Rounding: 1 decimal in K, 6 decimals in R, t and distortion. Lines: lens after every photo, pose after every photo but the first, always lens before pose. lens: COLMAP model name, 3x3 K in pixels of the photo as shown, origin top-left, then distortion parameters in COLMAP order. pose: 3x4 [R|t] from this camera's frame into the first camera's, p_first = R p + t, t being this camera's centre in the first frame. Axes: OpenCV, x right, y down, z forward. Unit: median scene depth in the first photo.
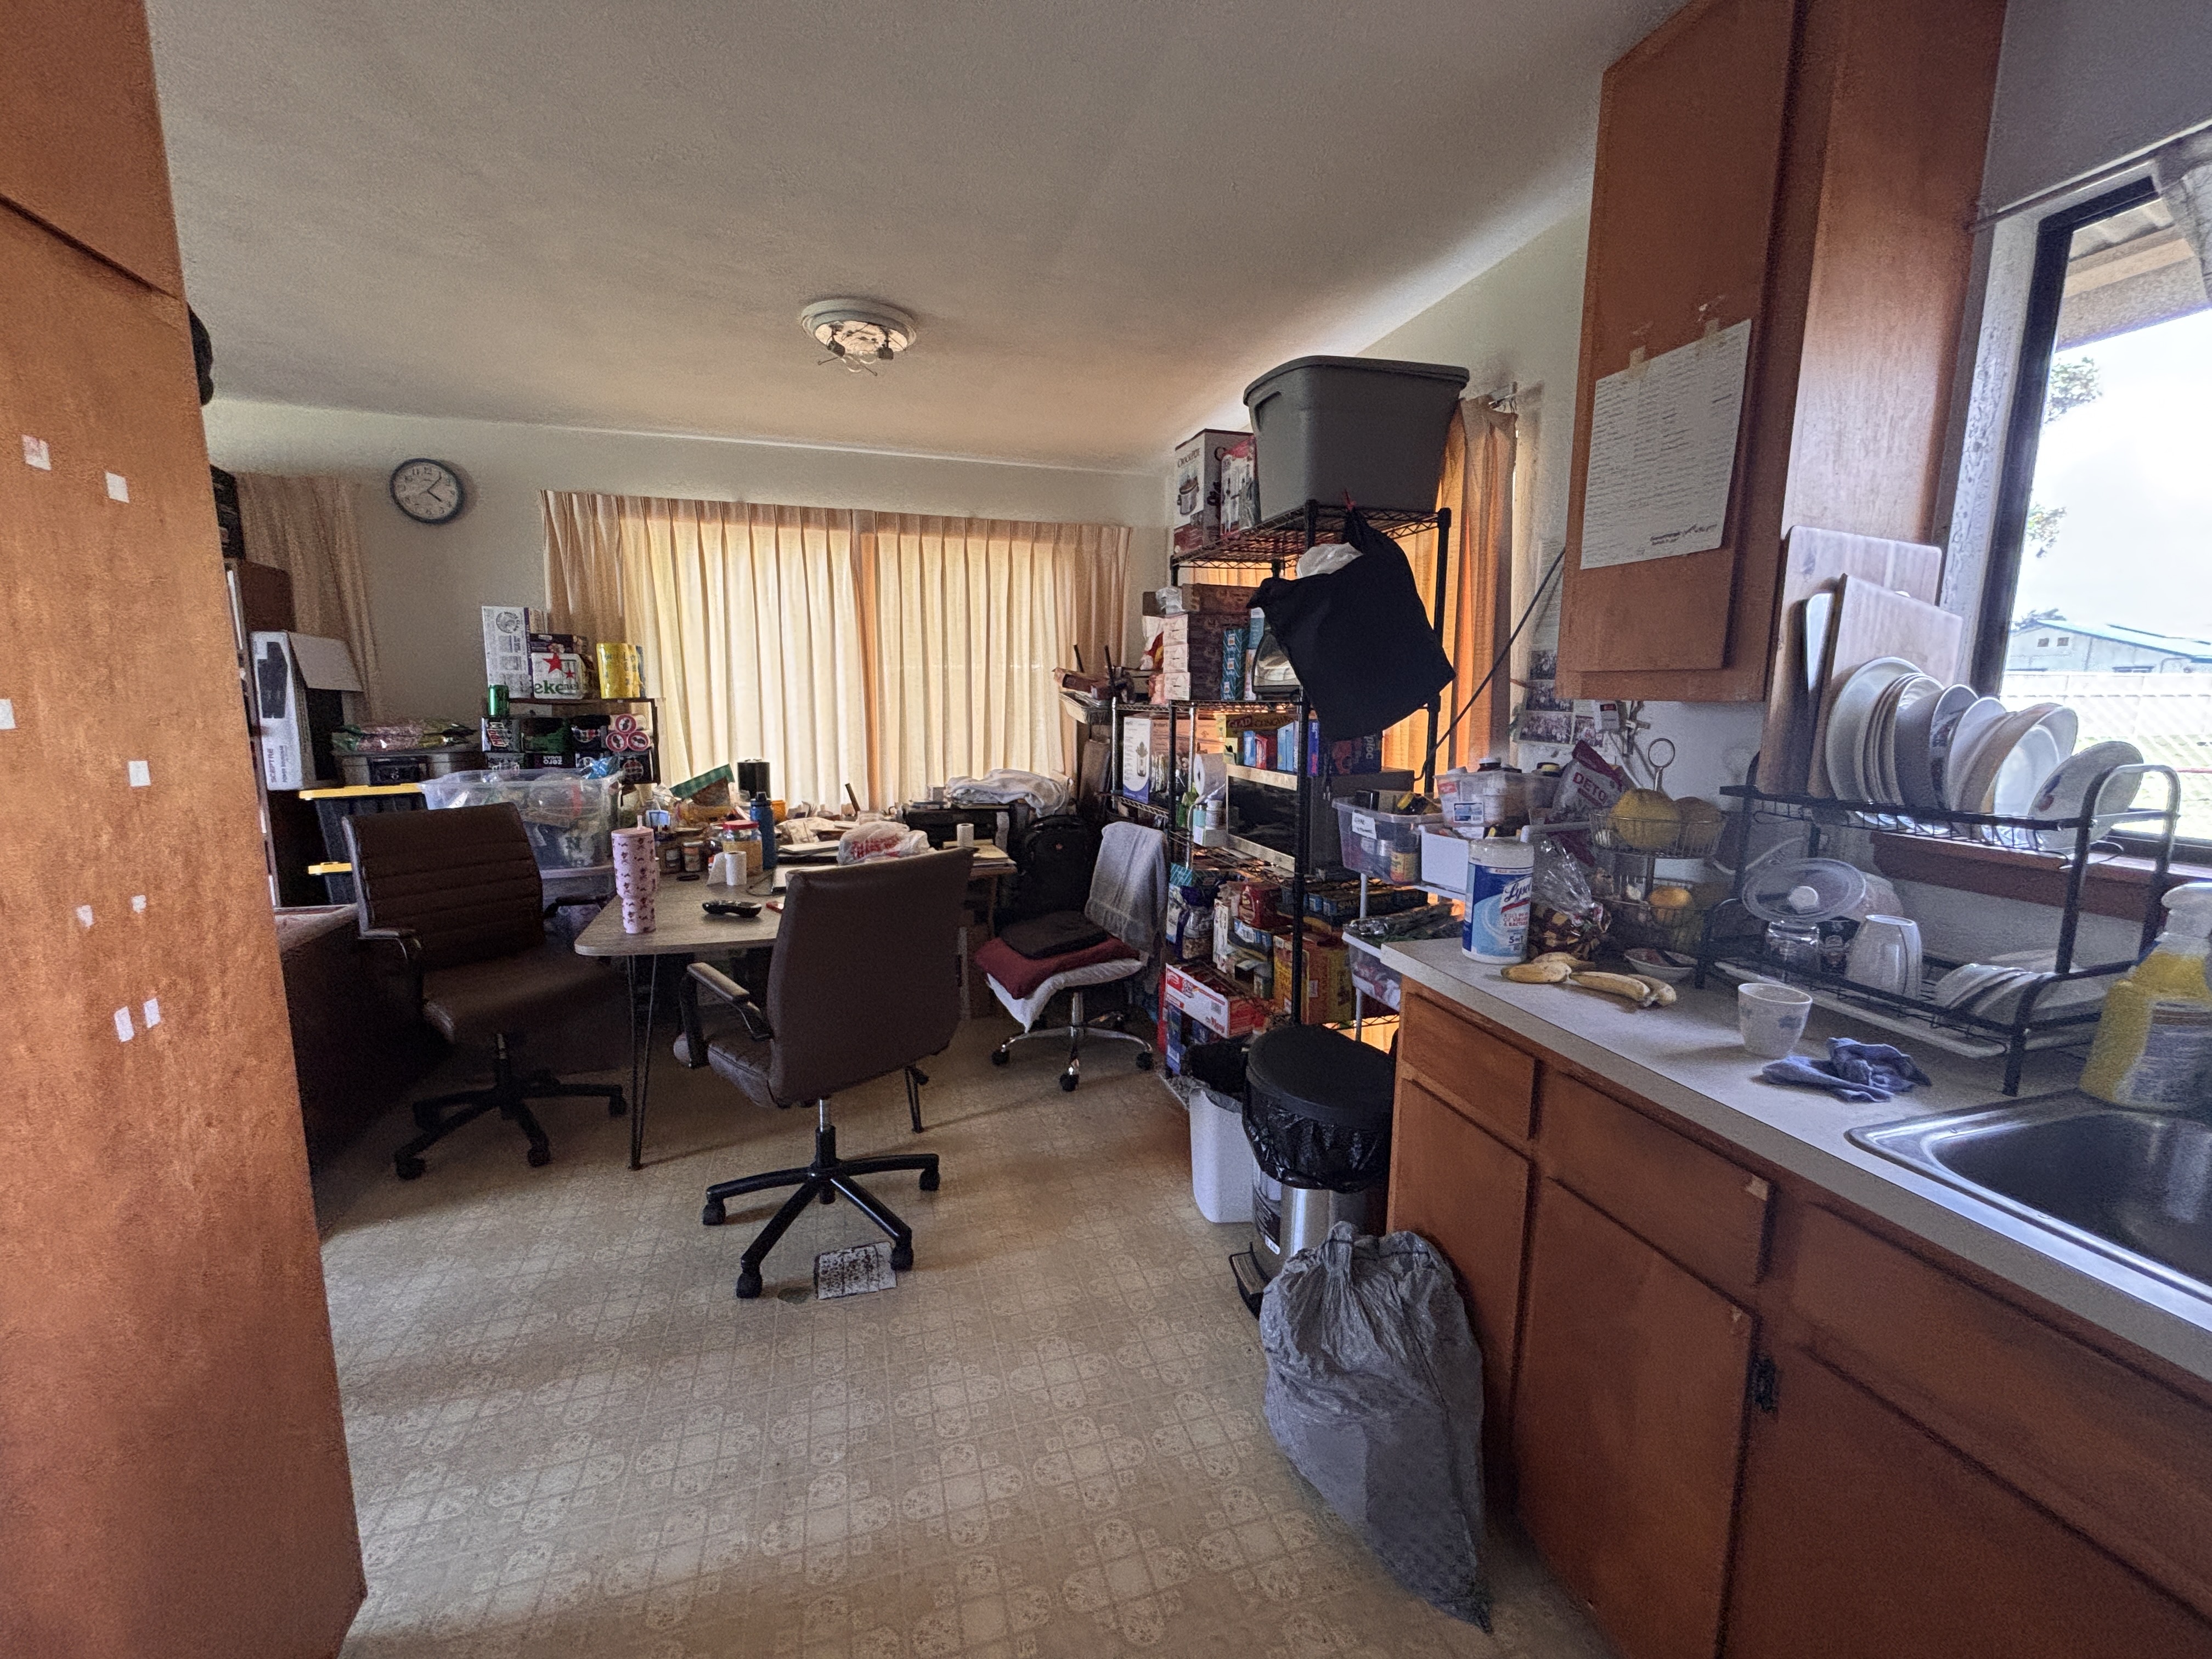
lens RADIAL K [[881.1, 0, 1103.8], [0, 881.1, 817.9], [0, 0, 1]] dist [0.001001, 0.000040]
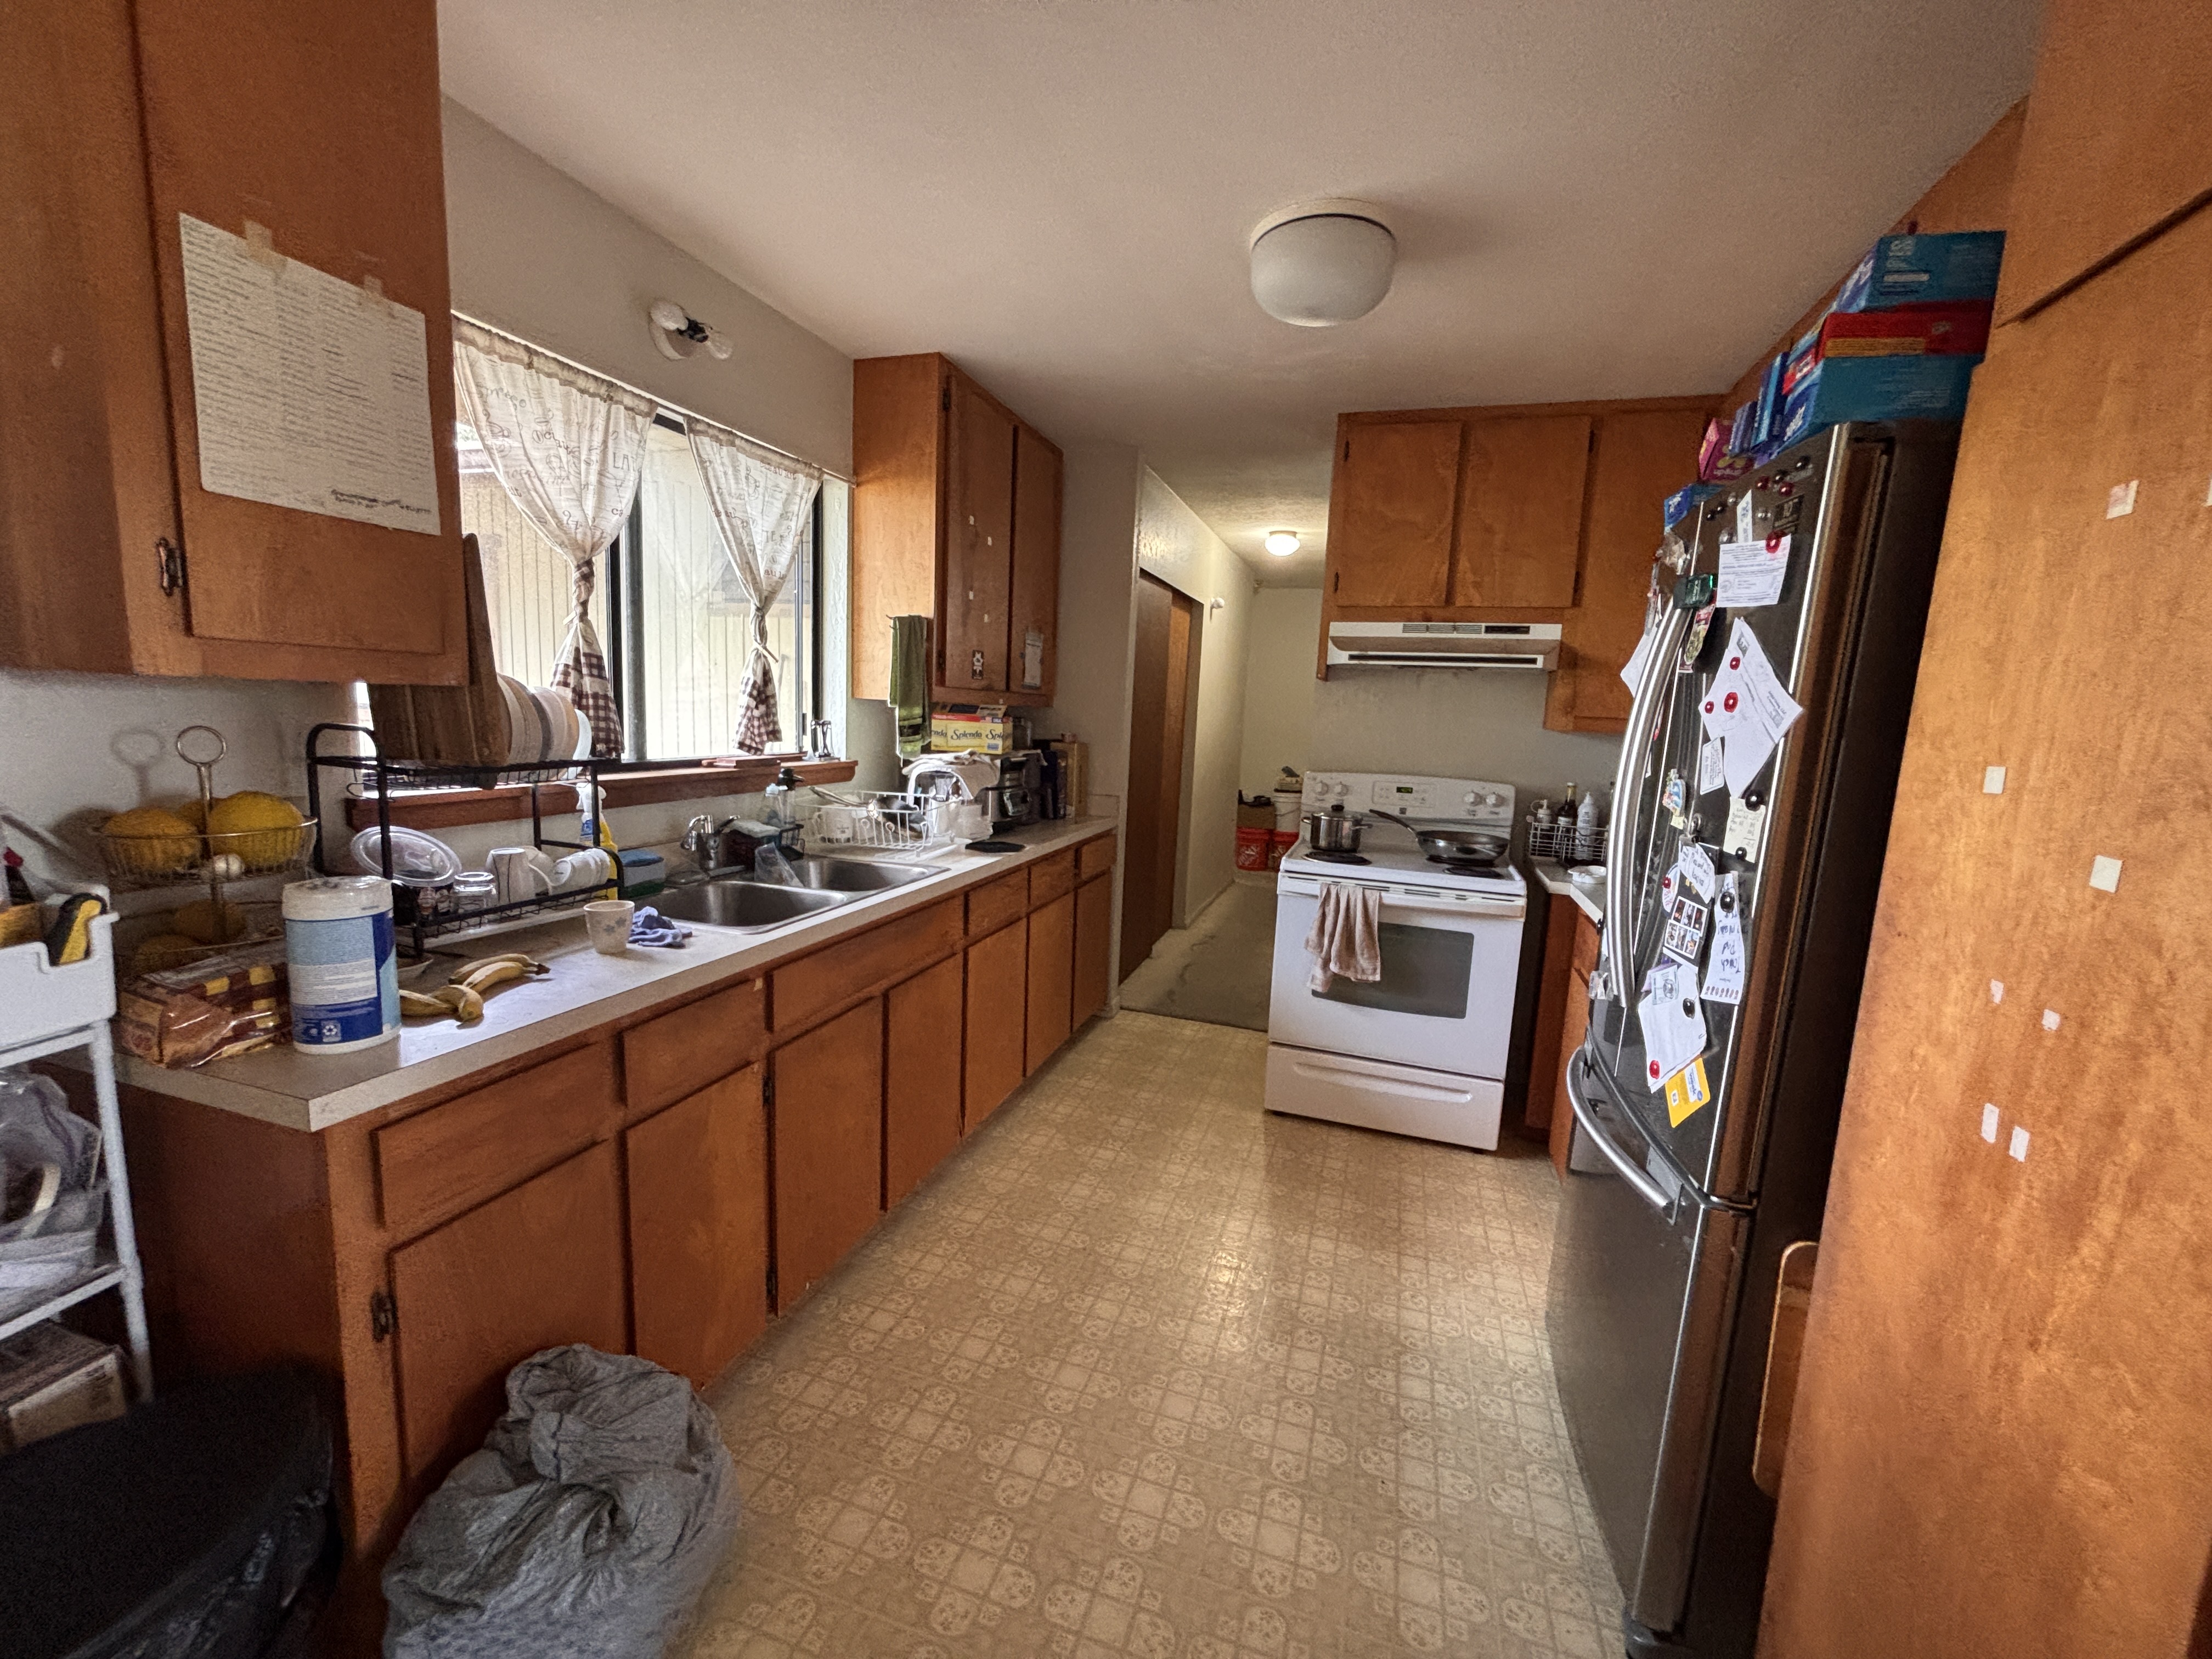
lens RADIAL K [[881.1, 0, 1103.8], [0, 881.1, 817.9], [0, 0, 1]] dist [0.001001, 0.000040]
pose [[-0.797301, -0.122652, 0.590988, -0.688146], [0.041722, 0.965594, 0.256684, -0.269117], [-0.602138, 0.229312, -0.764752, 1.710977]]
